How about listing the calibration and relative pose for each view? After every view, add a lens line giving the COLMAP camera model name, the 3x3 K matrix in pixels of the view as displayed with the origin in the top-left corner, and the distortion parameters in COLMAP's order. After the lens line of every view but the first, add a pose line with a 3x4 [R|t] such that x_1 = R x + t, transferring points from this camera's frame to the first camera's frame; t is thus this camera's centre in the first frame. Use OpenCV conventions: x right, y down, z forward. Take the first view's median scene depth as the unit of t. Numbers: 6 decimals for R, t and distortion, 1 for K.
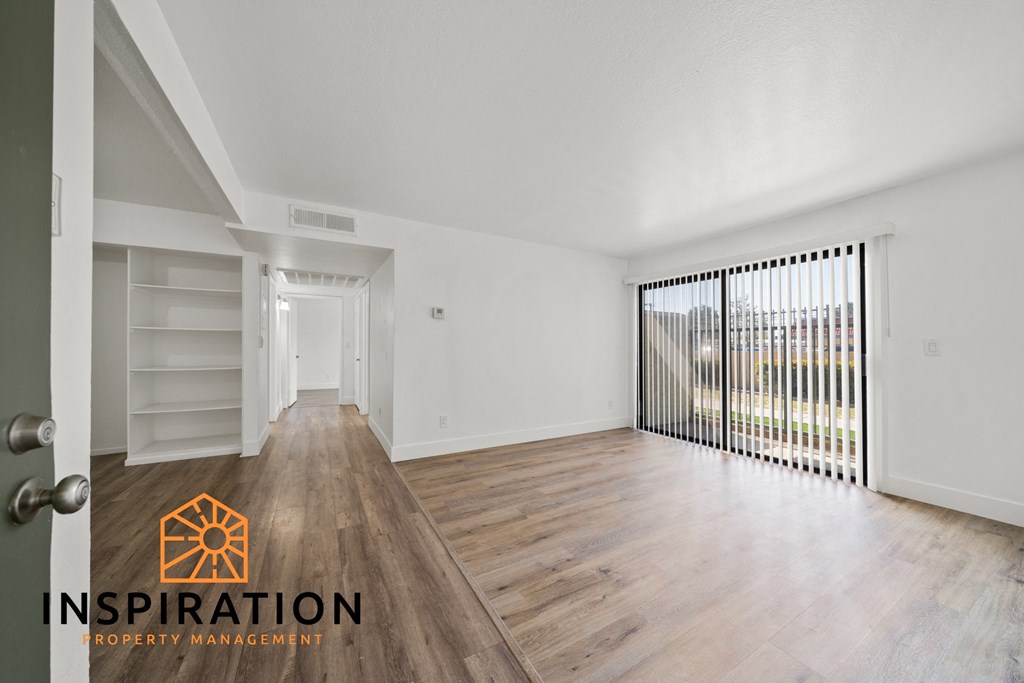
lens RADIAL K [[350.7, 0, 499.3], [0, 350.7, 348.6], [0, 0, 1]] dist [-0.014630, 0.000464]
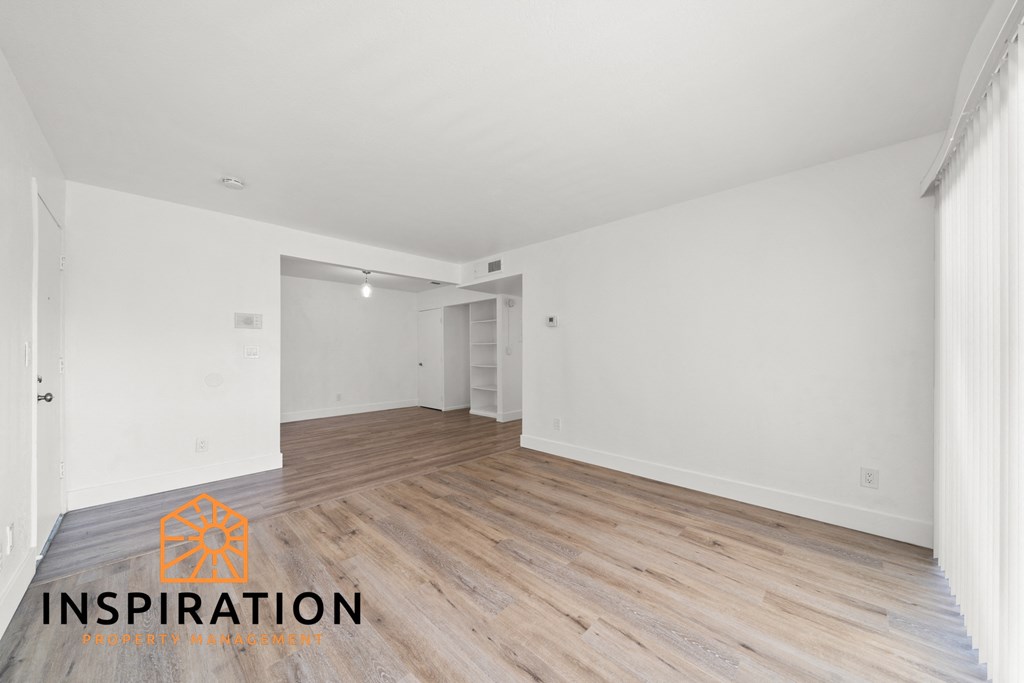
lens RADIAL K [[350.7, 0, 516.8], [0, 350.7, 348.2], [0, 0, 1]] dist [-0.014630, 0.000464]
pose [[0.307733, -0.015916, -0.951340, 0.993802], [-0.004160, 0.999828, -0.018073, 0.001542], [0.951464, 0.009520, 0.307613, 0.692188]]
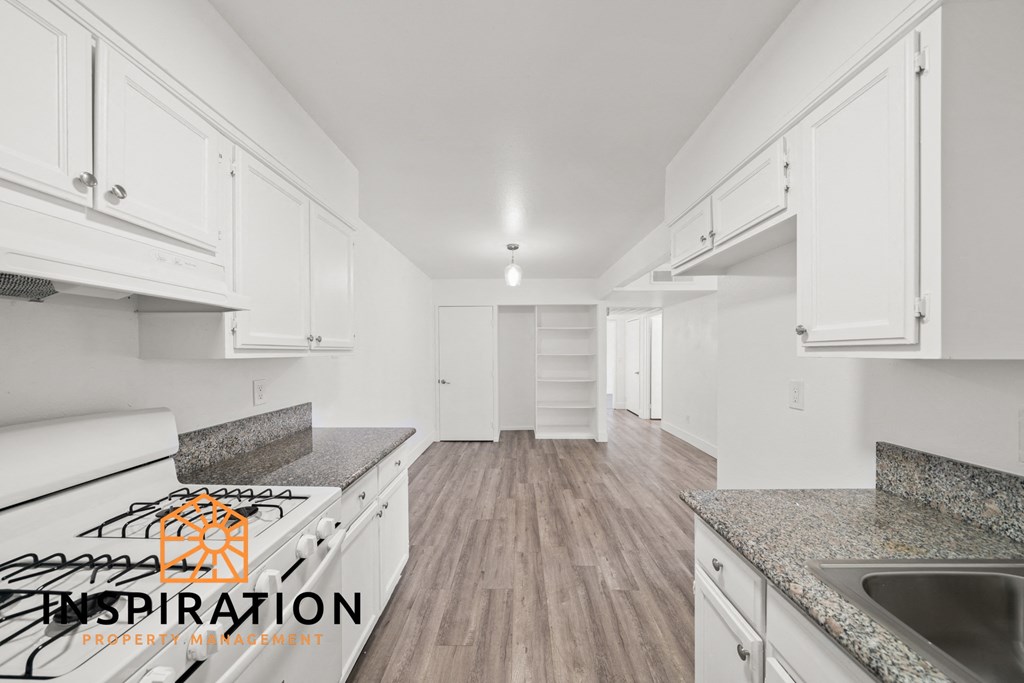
lens RADIAL K [[350.7, 0, 515.2], [0, 350.7, 359.8], [0, 0, 1]] dist [-0.014630, 0.000464]
pose [[0.871074, 0.009302, -0.491063, -0.377760], [-0.003080, 0.999904, 0.013478, -0.059357], [0.491141, -0.010228, 0.871020, -0.517767]]
